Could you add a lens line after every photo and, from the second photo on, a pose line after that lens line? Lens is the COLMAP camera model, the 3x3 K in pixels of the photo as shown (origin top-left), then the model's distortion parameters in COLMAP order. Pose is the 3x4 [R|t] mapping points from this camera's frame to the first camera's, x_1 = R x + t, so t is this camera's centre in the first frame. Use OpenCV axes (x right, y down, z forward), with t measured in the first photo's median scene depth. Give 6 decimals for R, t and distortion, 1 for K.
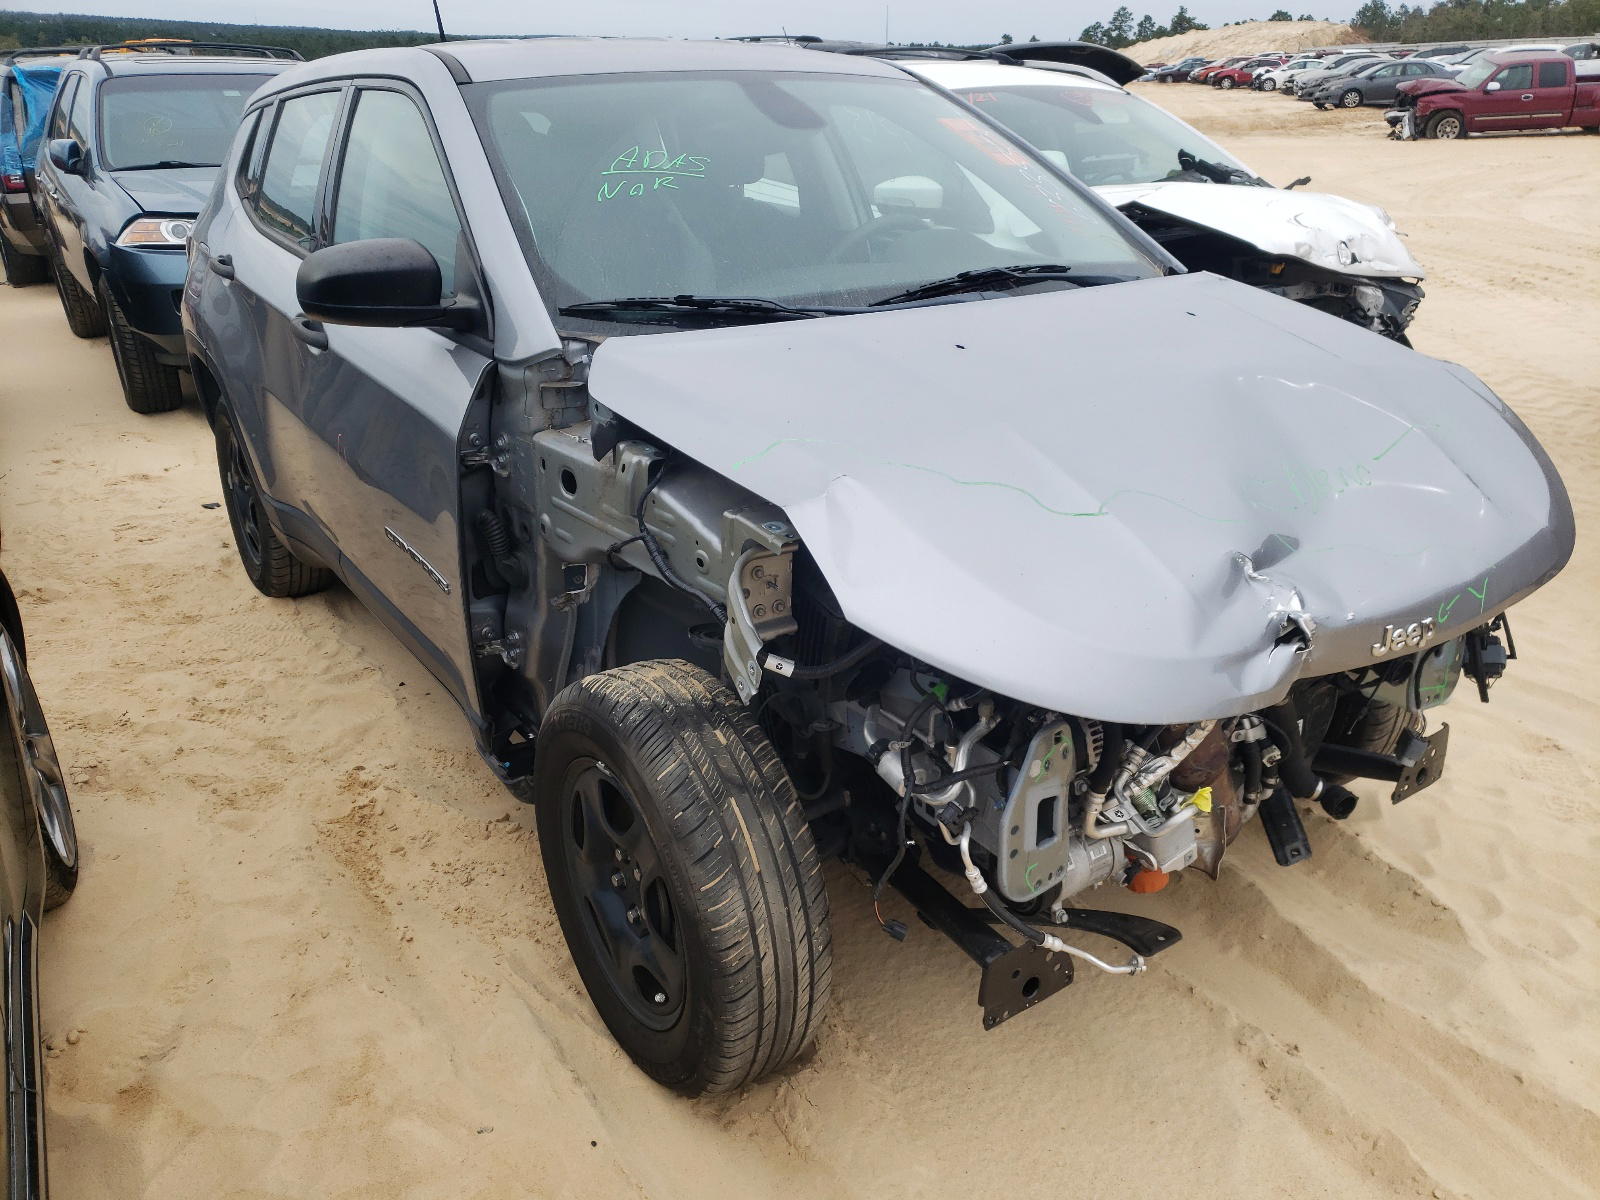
lens RADIAL K [[1316.5, 0, 800.0], [0, 1316.5, 600.0], [0, 0, 1]] dist [-0.005375, -0.003563]
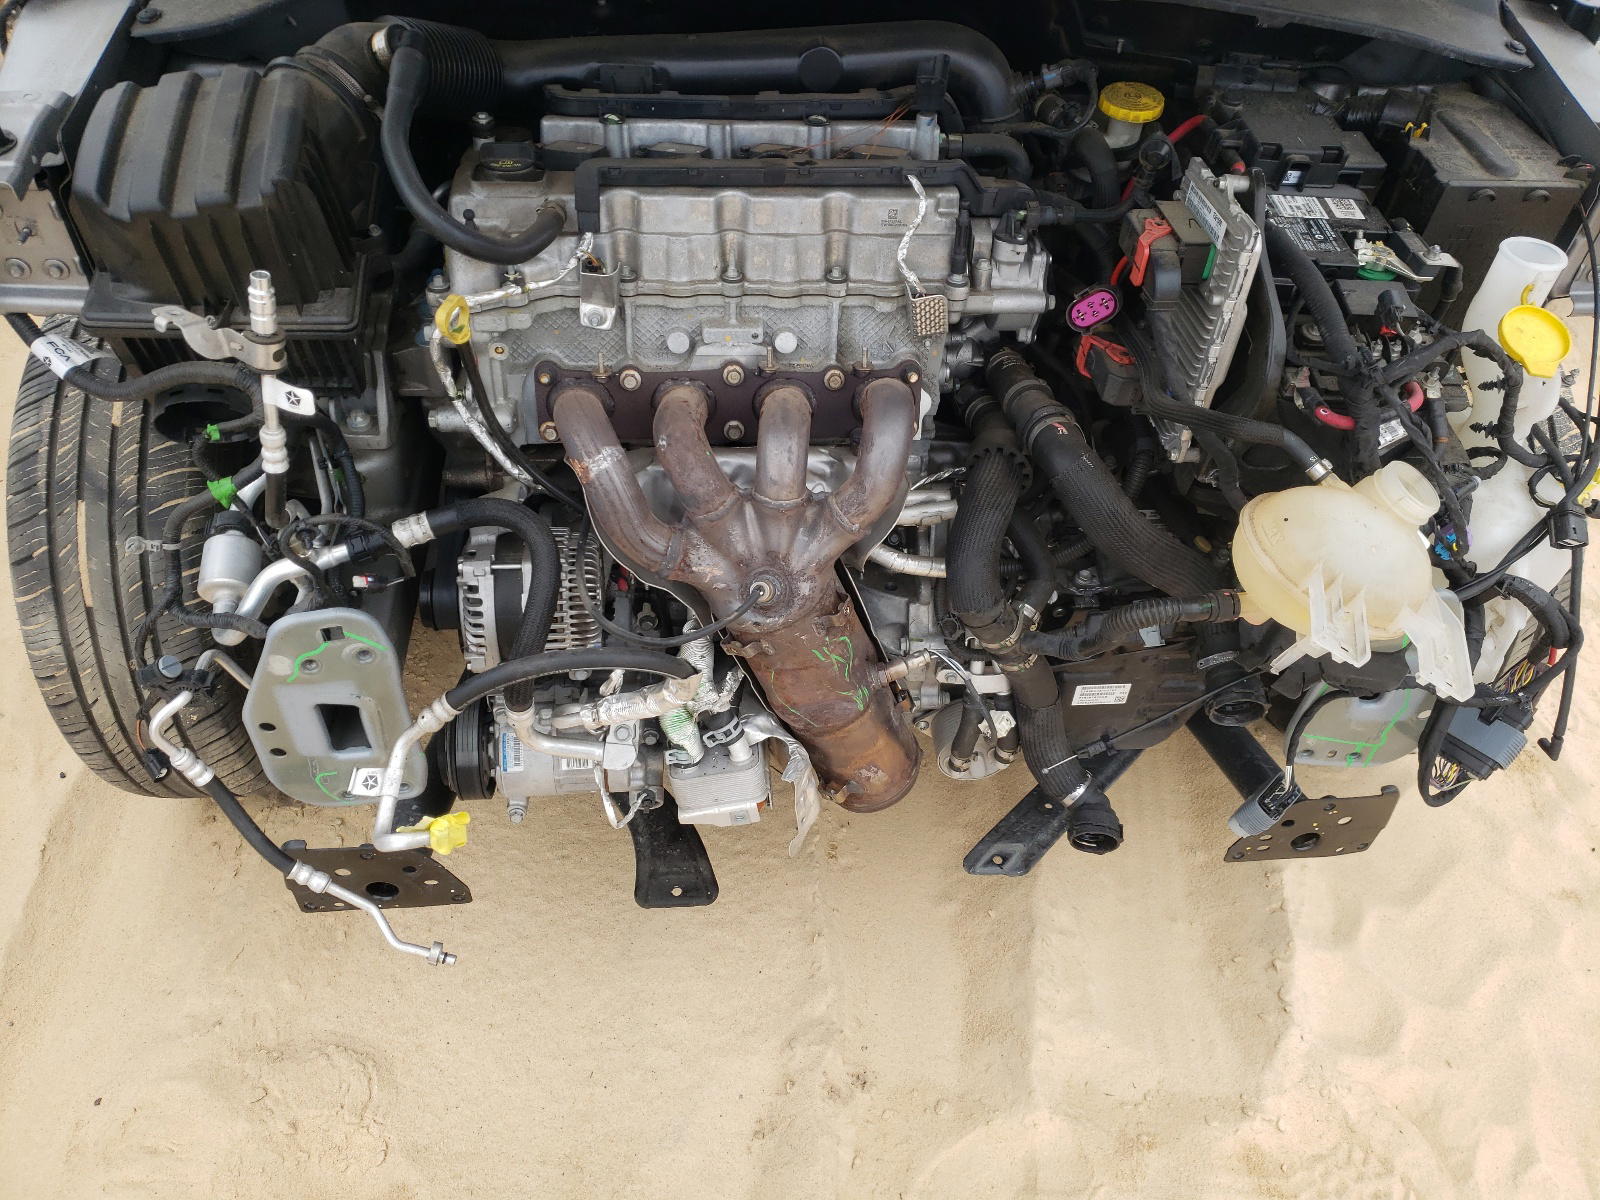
lens RADIAL K [[1316.5, 0, 800.0], [0, 1316.5, 600.0], [0, 0, 1]] dist [-0.005375, -0.003563]
pose [[0.858252, 0.407257, -0.312324, 0.547217], [-0.242302, 0.857984, 0.452937, -0.233708], [0.452431, -0.313057, 0.835046, 0.558242]]
